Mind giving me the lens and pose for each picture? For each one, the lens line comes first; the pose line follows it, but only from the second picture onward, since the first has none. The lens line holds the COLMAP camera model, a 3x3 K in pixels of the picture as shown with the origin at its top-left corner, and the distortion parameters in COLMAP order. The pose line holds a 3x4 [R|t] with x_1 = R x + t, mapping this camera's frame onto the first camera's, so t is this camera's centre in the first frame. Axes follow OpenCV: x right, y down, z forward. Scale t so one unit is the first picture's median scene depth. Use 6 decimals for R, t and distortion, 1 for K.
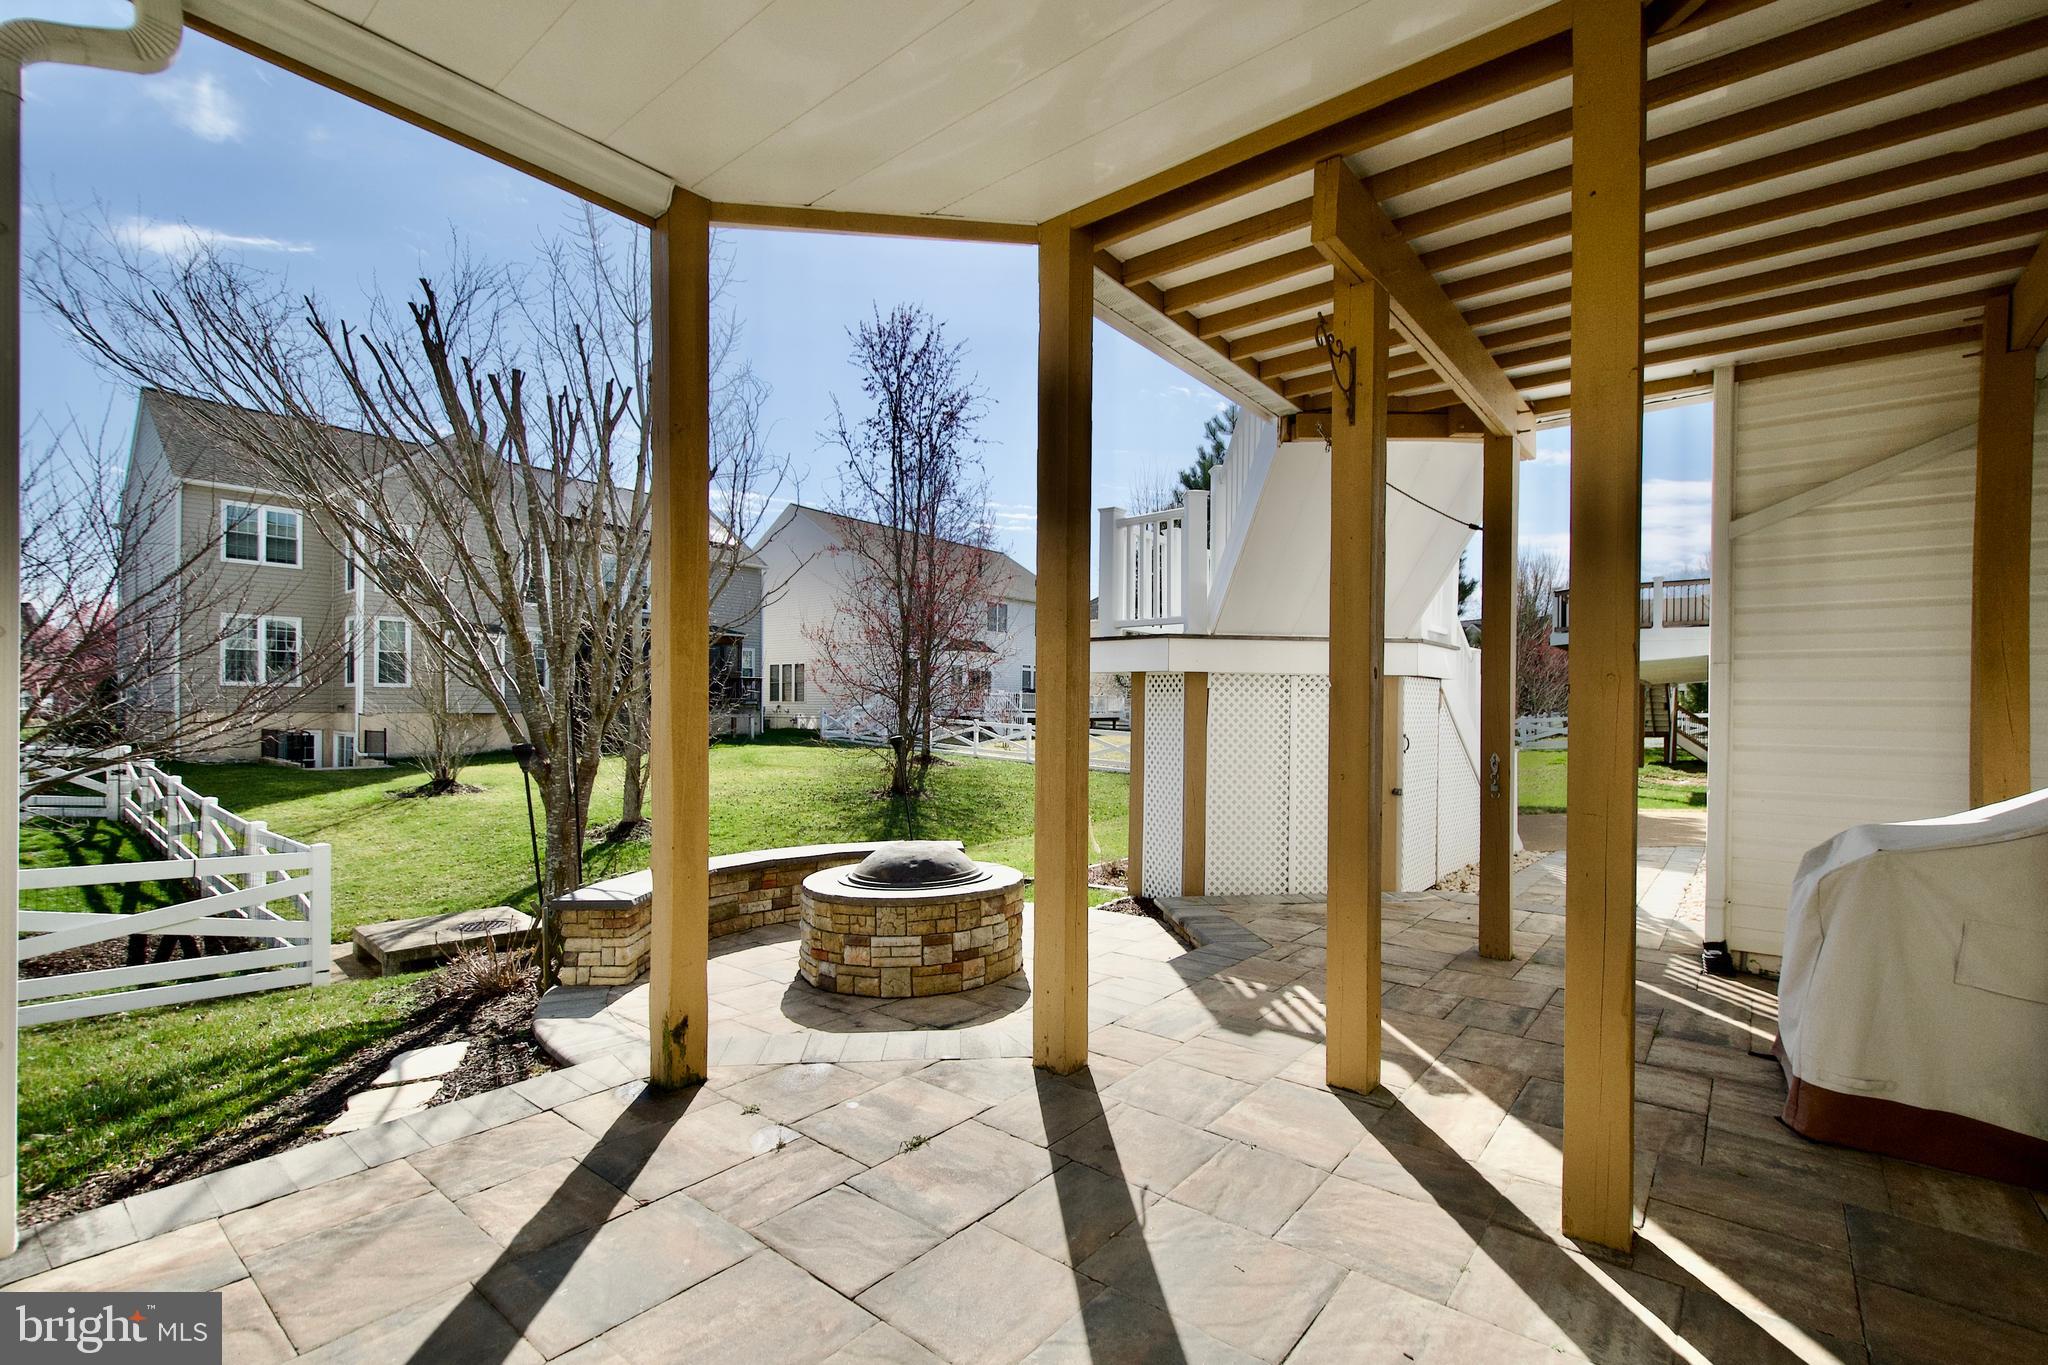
lens RADIAL K [[899.3, 0, 1042.2], [0, 899.3, 714.5], [0, 0, 1]] dist [0.011741, -0.006456]
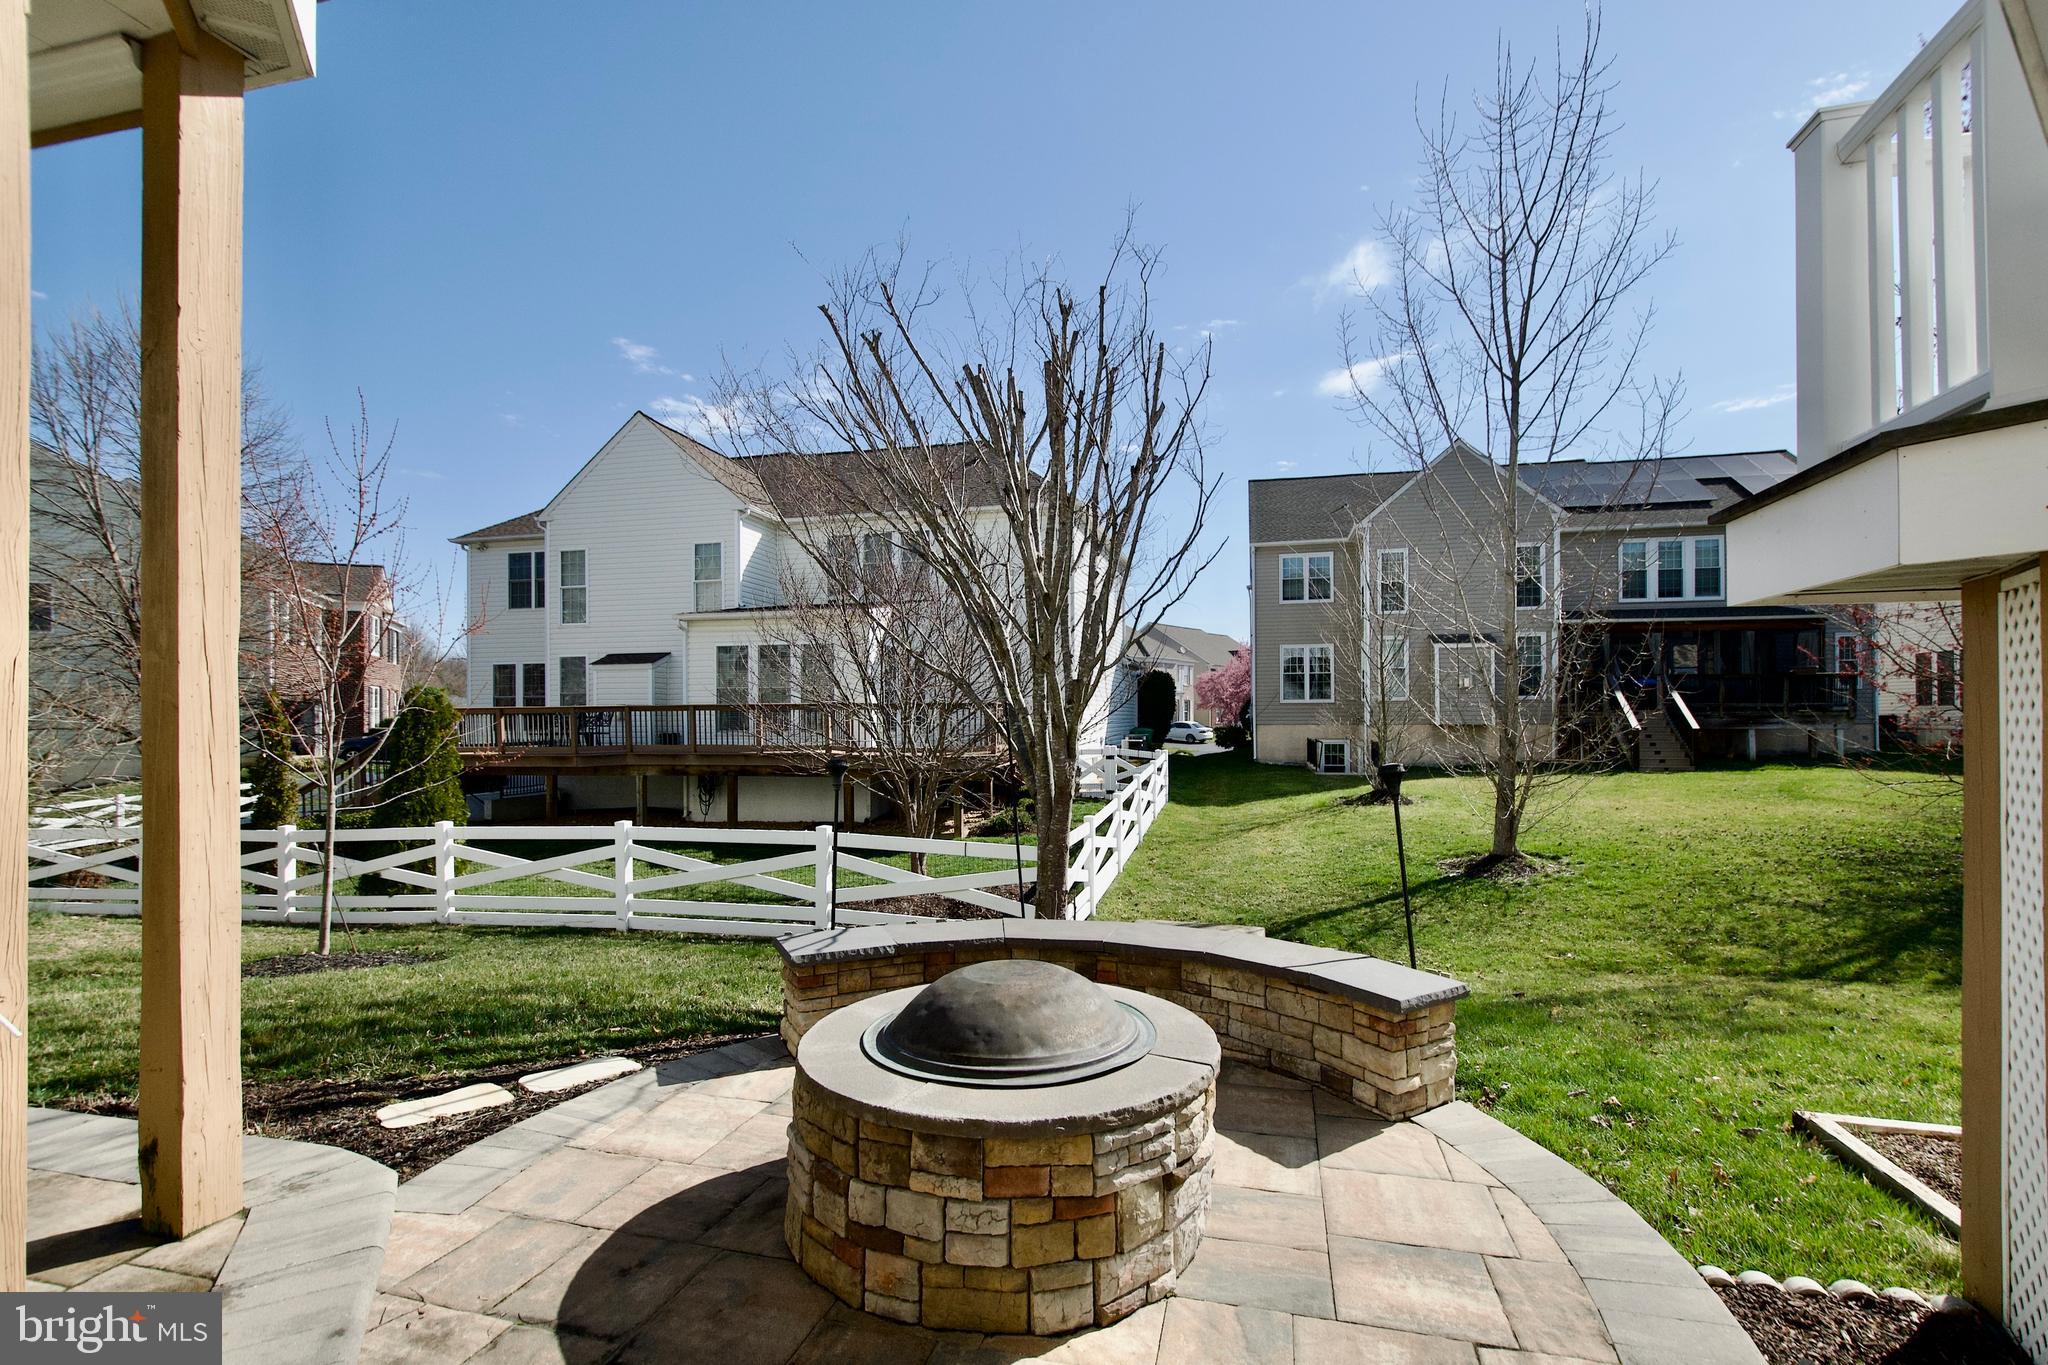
lens RADIAL K [[899.3, 0, 1042.2], [0, 899.3, 714.5], [0, 0, 1]] dist [0.011741, -0.006456]
pose [[0.428289, -0.014614, -0.903524, 0.361021], [0.003815, 0.999890, -0.014365, 0.000336], [0.903634, 0.002705, 0.428297, 0.822416]]
